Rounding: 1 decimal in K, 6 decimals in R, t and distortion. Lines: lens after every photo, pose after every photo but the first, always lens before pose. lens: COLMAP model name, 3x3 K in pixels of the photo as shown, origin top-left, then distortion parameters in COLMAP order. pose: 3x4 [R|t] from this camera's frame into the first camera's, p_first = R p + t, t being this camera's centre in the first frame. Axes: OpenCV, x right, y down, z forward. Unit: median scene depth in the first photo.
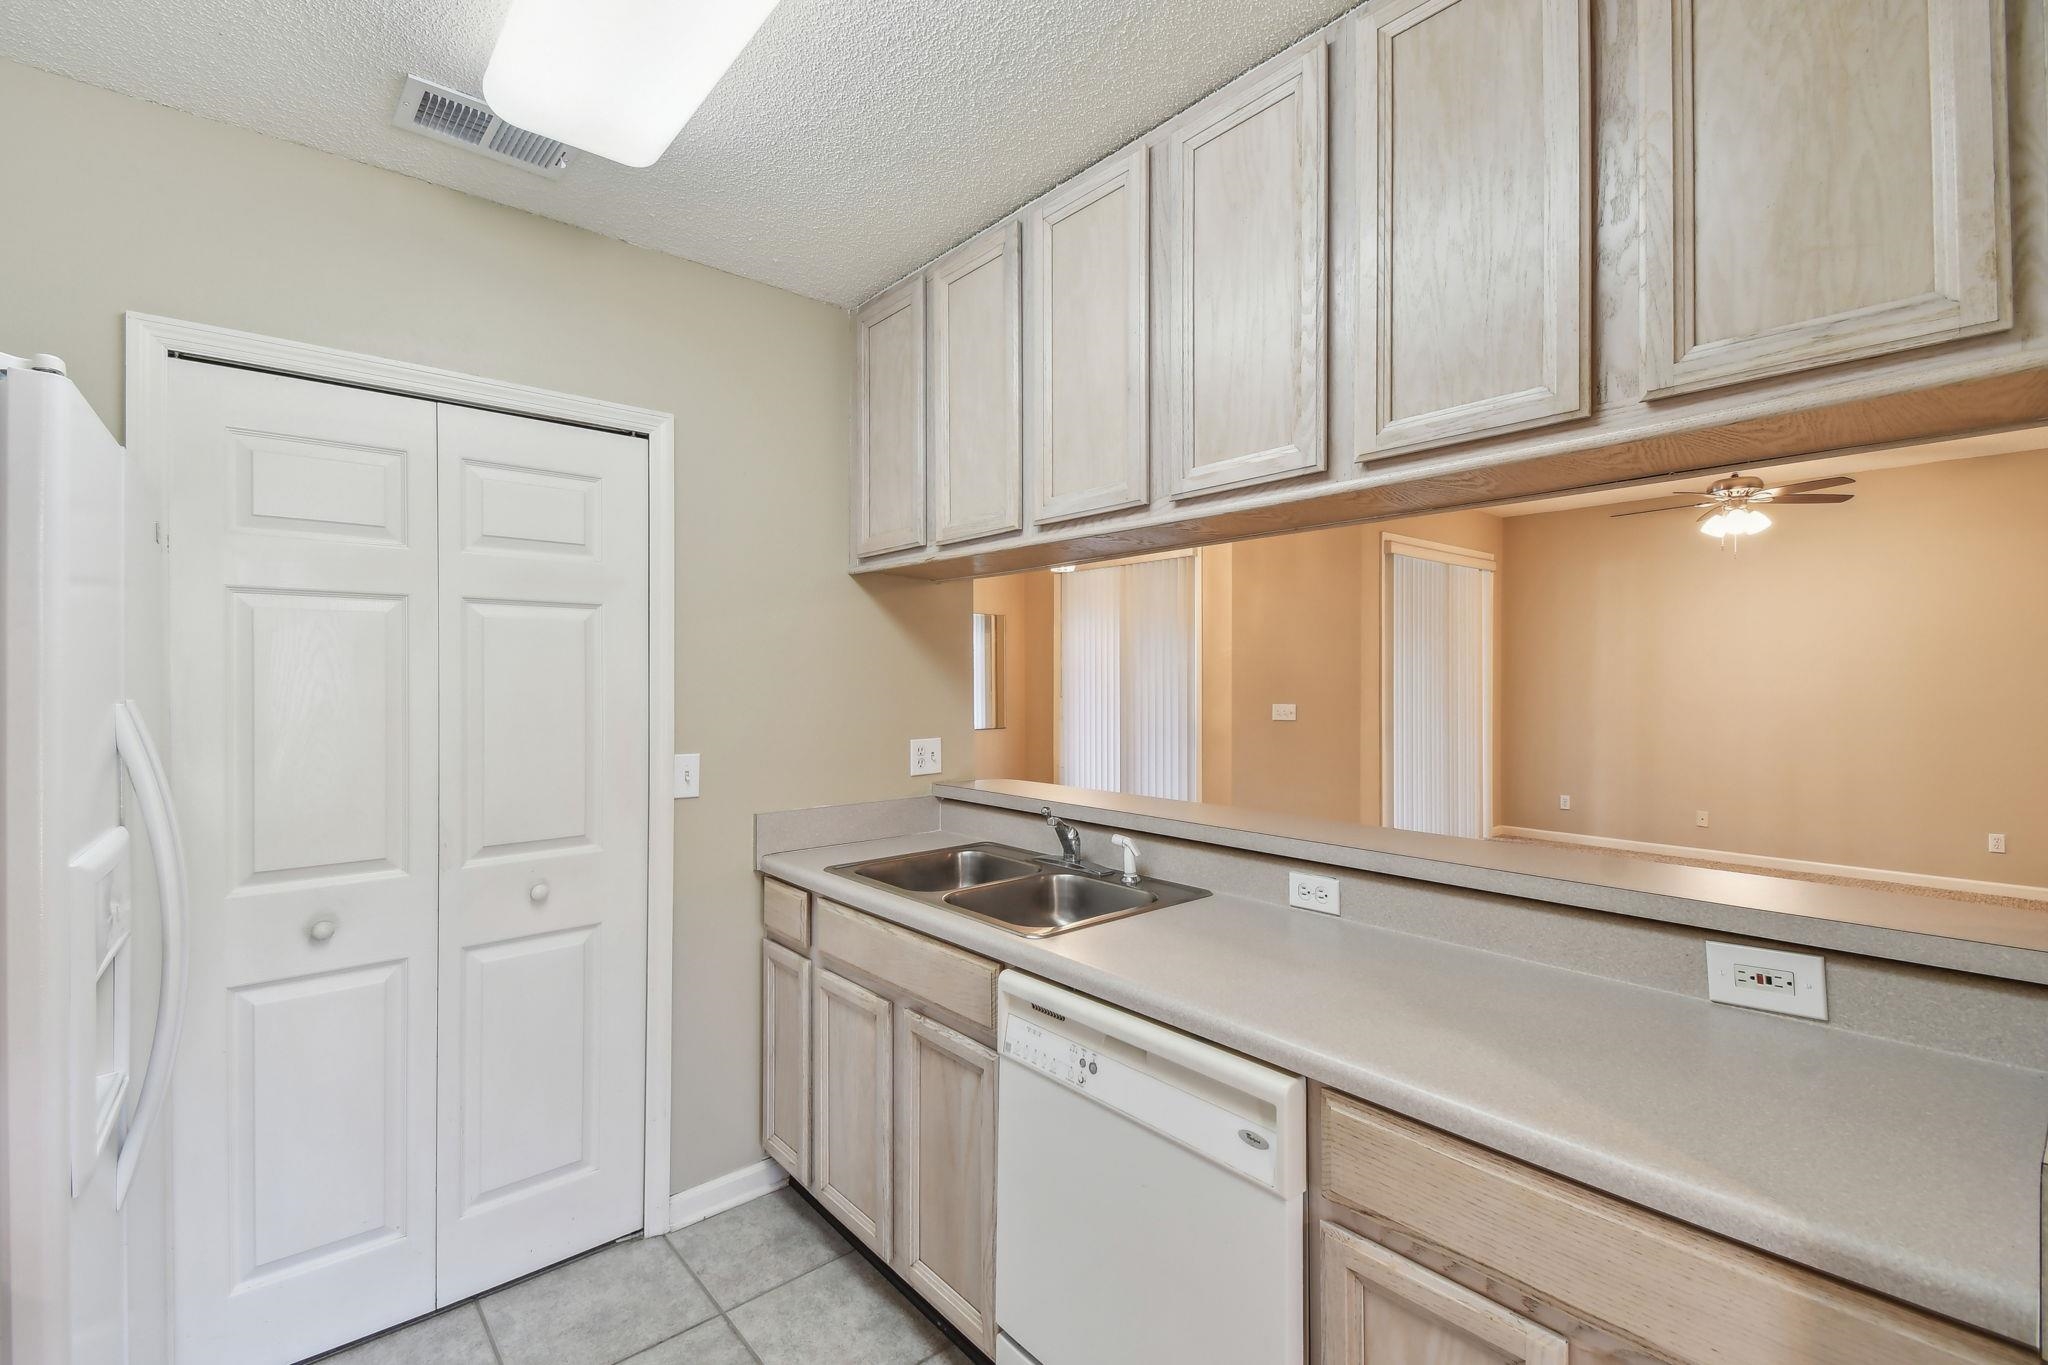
lens RADIAL K [[899.3, 0, 1006.4], [0, 899.3, 669.1], [0, 0, 1]] dist [0.014014, -0.007669]
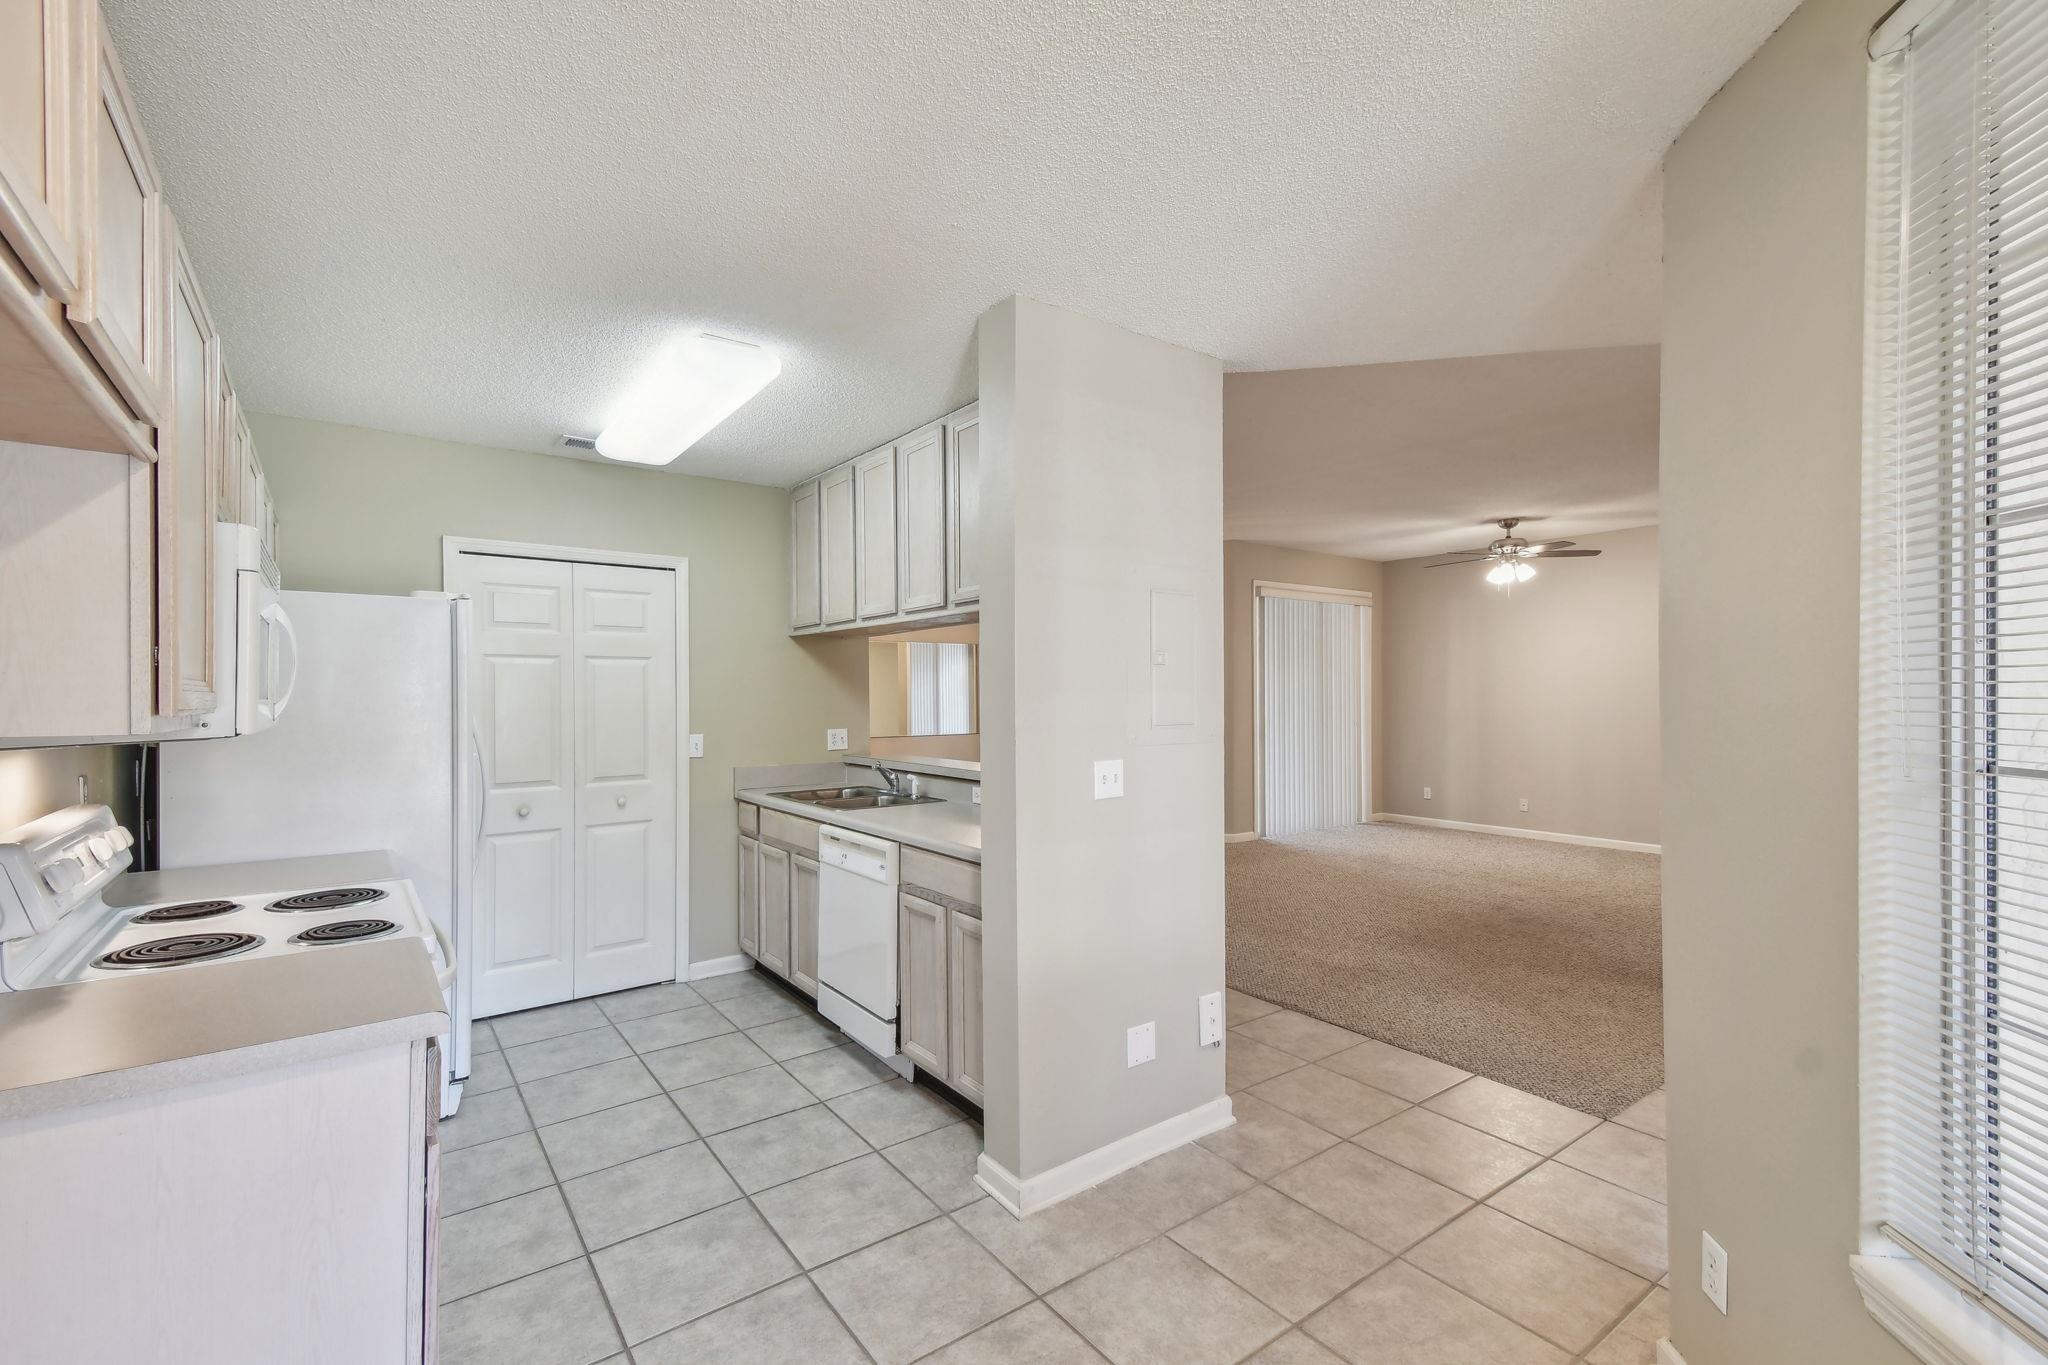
lens RADIAL K [[899.3, 0, 1016.9], [0, 899.3, 687.5], [0, 0, 1]] dist [0.014014, -0.007669]
pose [[0.997913, -0.004175, -0.064437, 0.468579], [0.004368, 0.999986, 0.002840, -0.008454], [0.064425, -0.003115, 0.997918, -0.902796]]
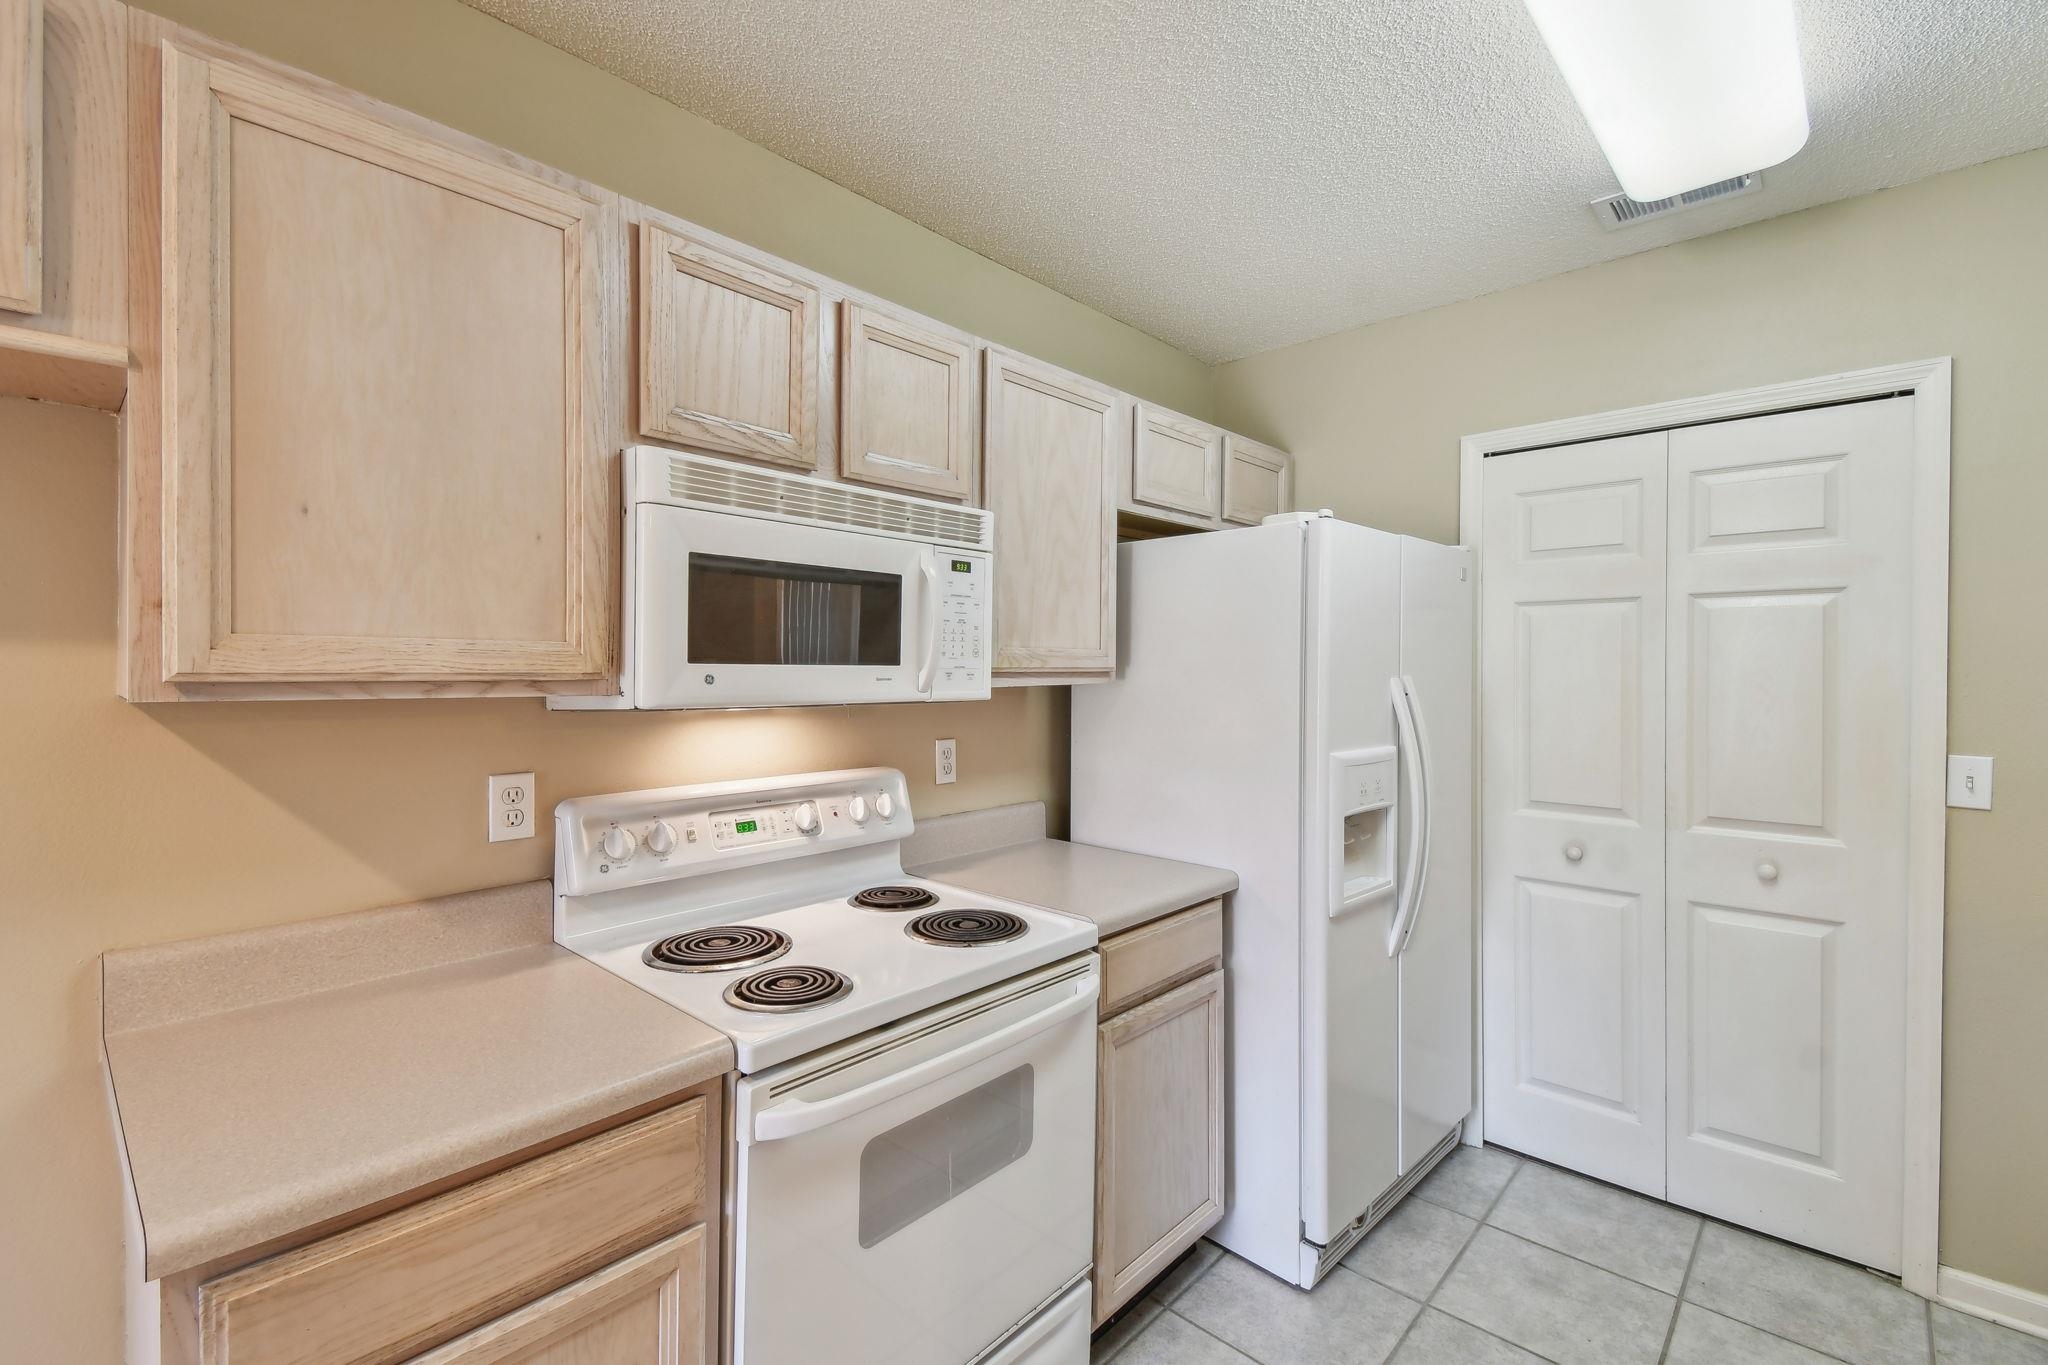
lens RADIAL K [[899.3, 0, 1030.8], [0, 899.3, 676.6], [0, 0, 1]] dist [0.014014, -0.007669]
pose [[0.120955, 0.000751, -0.992658, 0.392973], [-0.000627, 1.000000, 0.000680, 0.022265], [0.992658, 0.000540, 0.120955, 0.032142]]
